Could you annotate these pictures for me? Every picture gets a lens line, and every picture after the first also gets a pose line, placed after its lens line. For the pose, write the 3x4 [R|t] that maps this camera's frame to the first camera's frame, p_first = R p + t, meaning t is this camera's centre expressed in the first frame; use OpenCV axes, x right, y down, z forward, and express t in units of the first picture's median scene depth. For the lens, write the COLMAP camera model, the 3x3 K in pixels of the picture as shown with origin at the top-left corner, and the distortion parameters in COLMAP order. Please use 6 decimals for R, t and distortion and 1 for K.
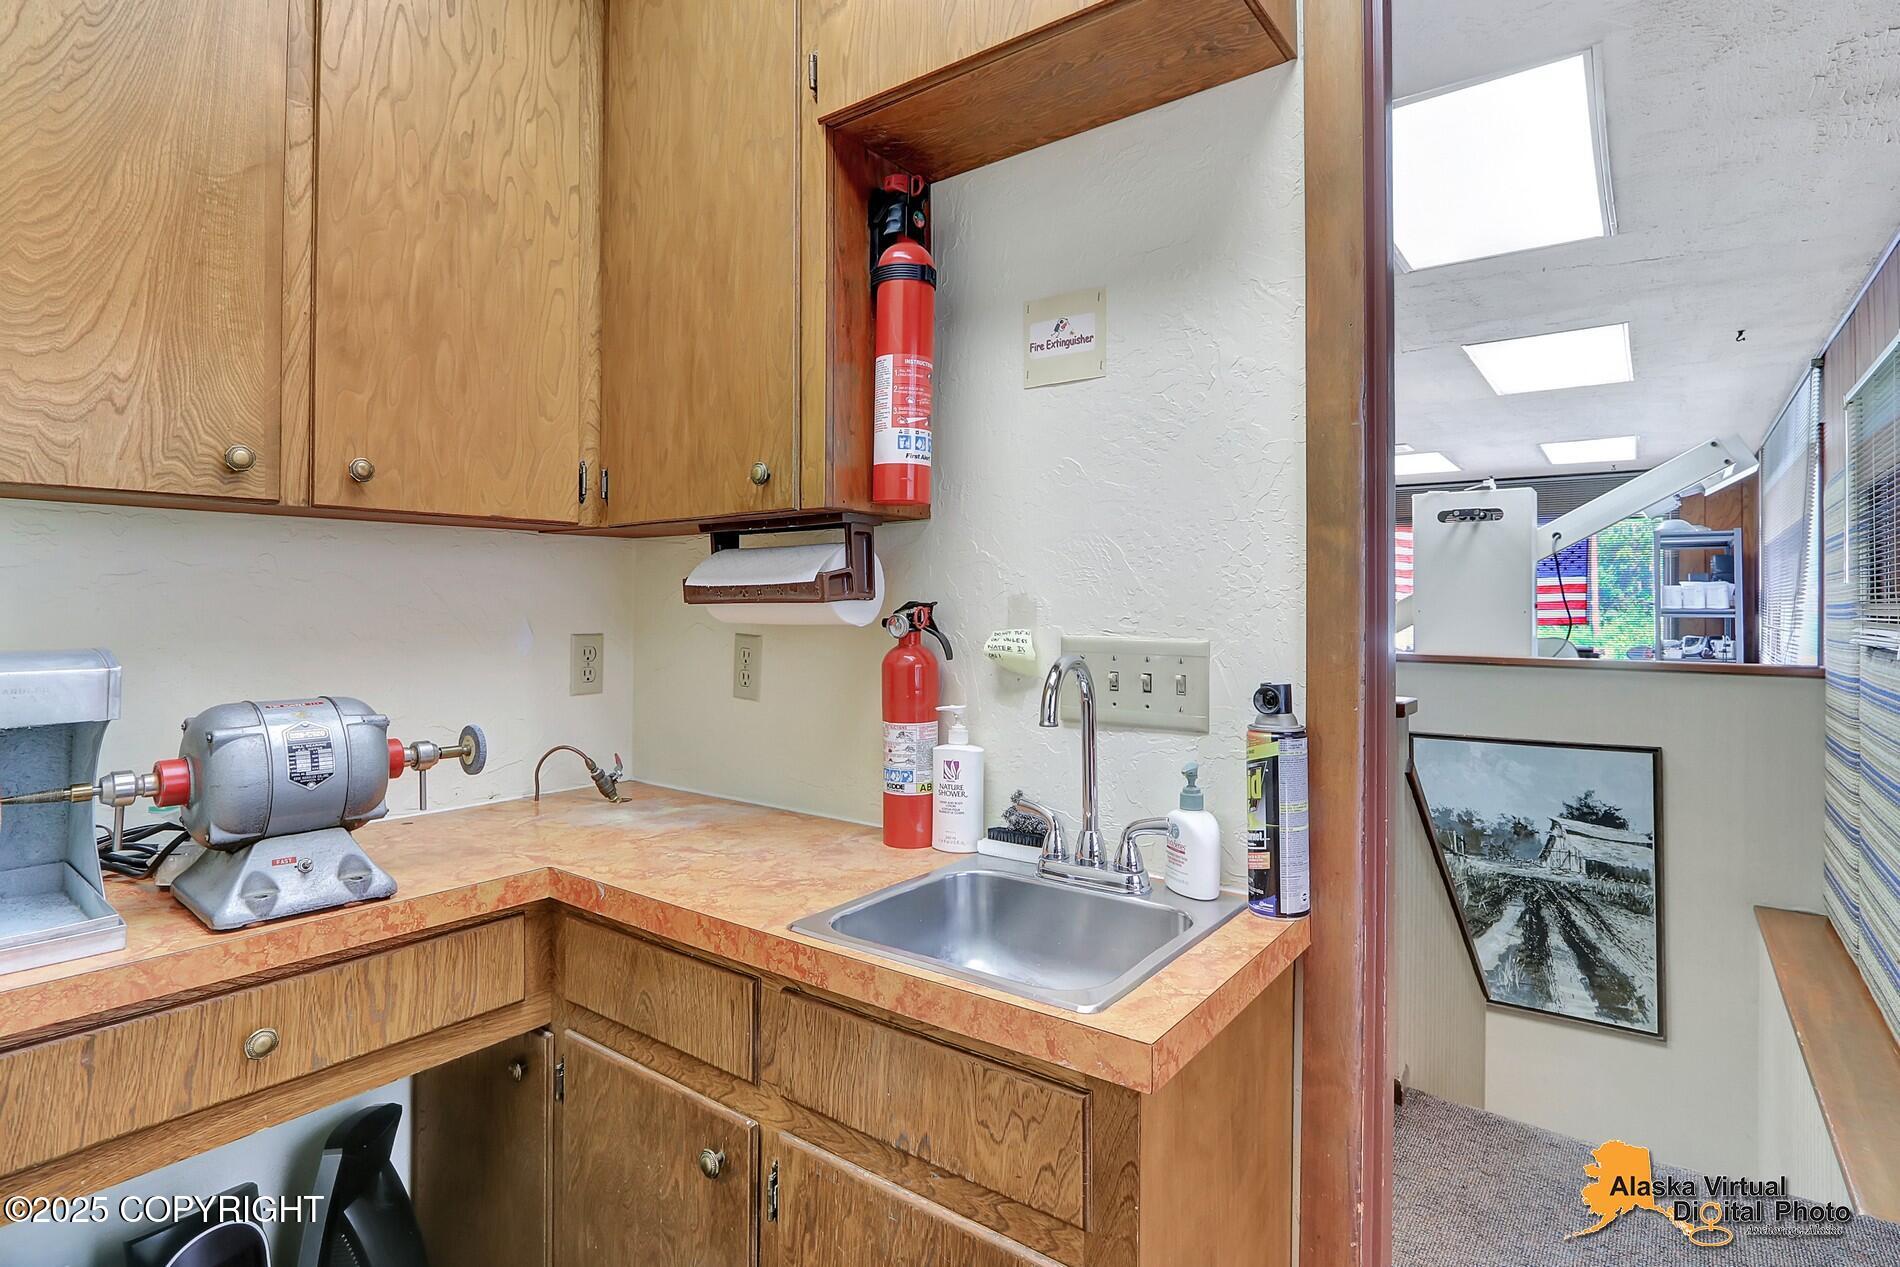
lens RADIAL K [[916.6, 0, 952.5], [0, 916.6, 621.4], [0, 0, 1]] dist [-0.016210, -0.000023]
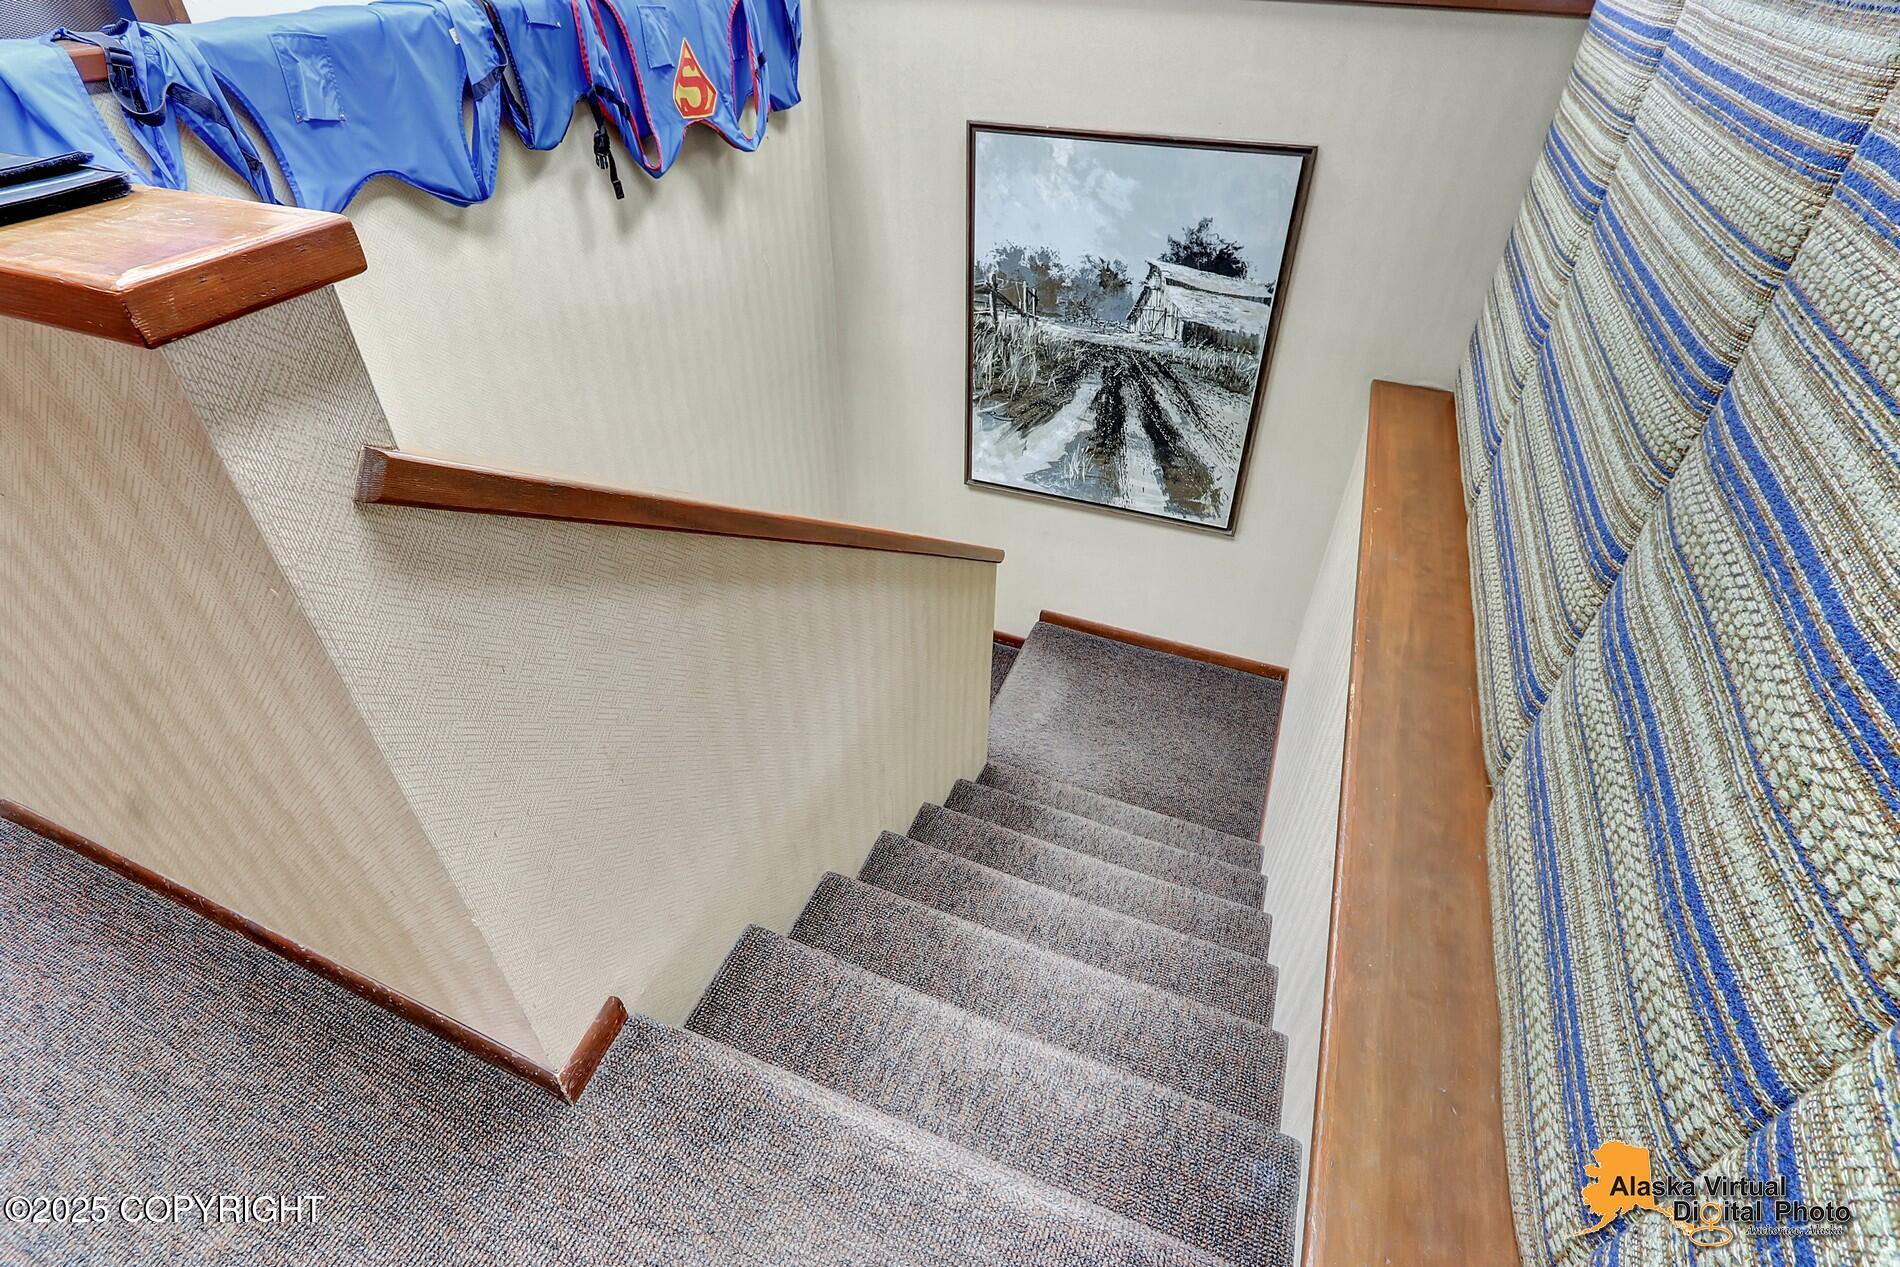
lens RADIAL K [[916.6, 0, 914.0], [0, 916.6, 602.1], [0, 0, 1]] dist [-0.016210, -0.000023]
pose [[0.968819, -0.150731, 0.196648, 0.321249], [0.002429, 0.799411, 0.600779, 0.011494], [-0.247759, -0.581568, 0.774851, 0.376631]]
